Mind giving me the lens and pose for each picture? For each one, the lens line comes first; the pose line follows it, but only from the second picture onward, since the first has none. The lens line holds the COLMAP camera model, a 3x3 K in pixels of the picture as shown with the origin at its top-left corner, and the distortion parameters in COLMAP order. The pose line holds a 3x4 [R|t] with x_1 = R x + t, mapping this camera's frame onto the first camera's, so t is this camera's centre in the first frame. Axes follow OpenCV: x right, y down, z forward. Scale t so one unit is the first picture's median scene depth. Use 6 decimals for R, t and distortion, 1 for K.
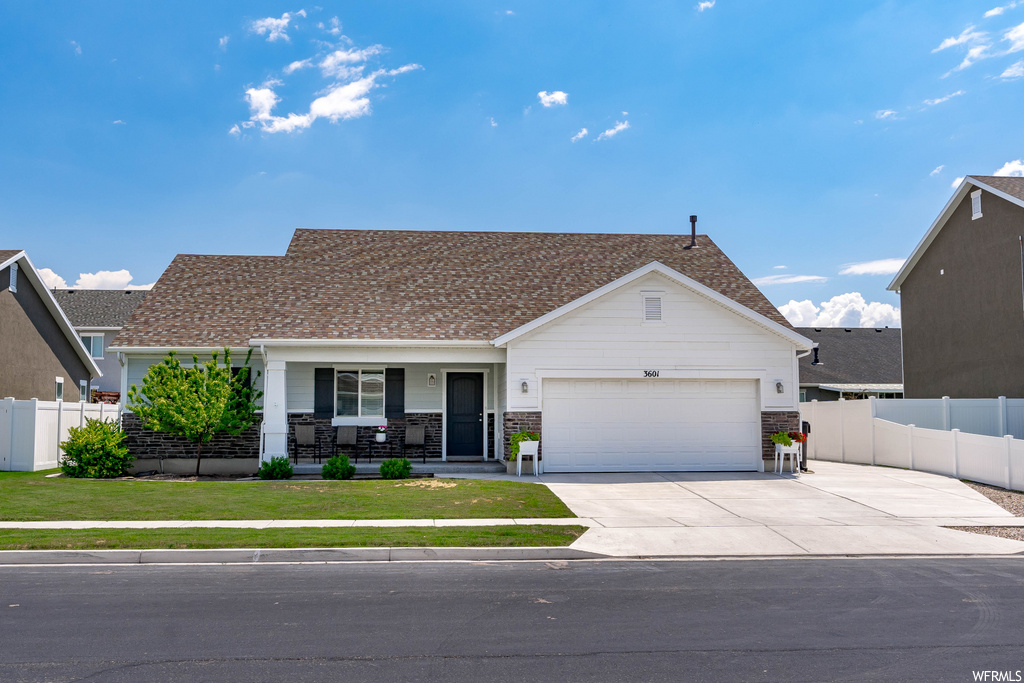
lens RADIAL K [[1013.3, 0, 515.1], [0, 1013.3, 376.8], [0, 0, 1]] dist [1.434519, 0.561173]
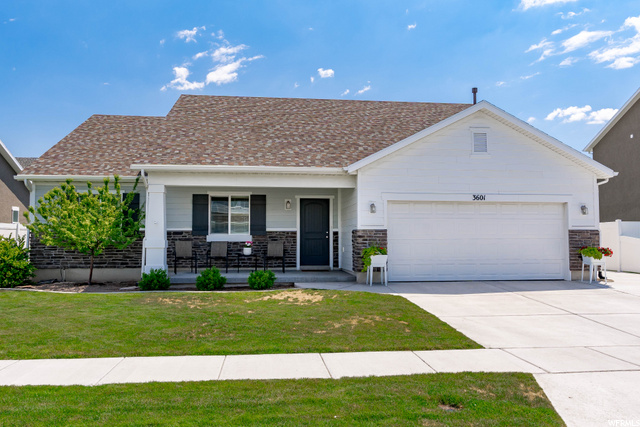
lens RADIAL K [[513.0, 0, 338.3], [0, 513.0, 210.0], [0, 0, 1]] dist [0.736884, 0.001309]
pose [[0.998467, 0.001603, 0.055333, -0.055942], [-0.000920, 0.999923, -0.012369, 0.017621], [-0.055349, 0.012299, 0.998391, 0.375496]]
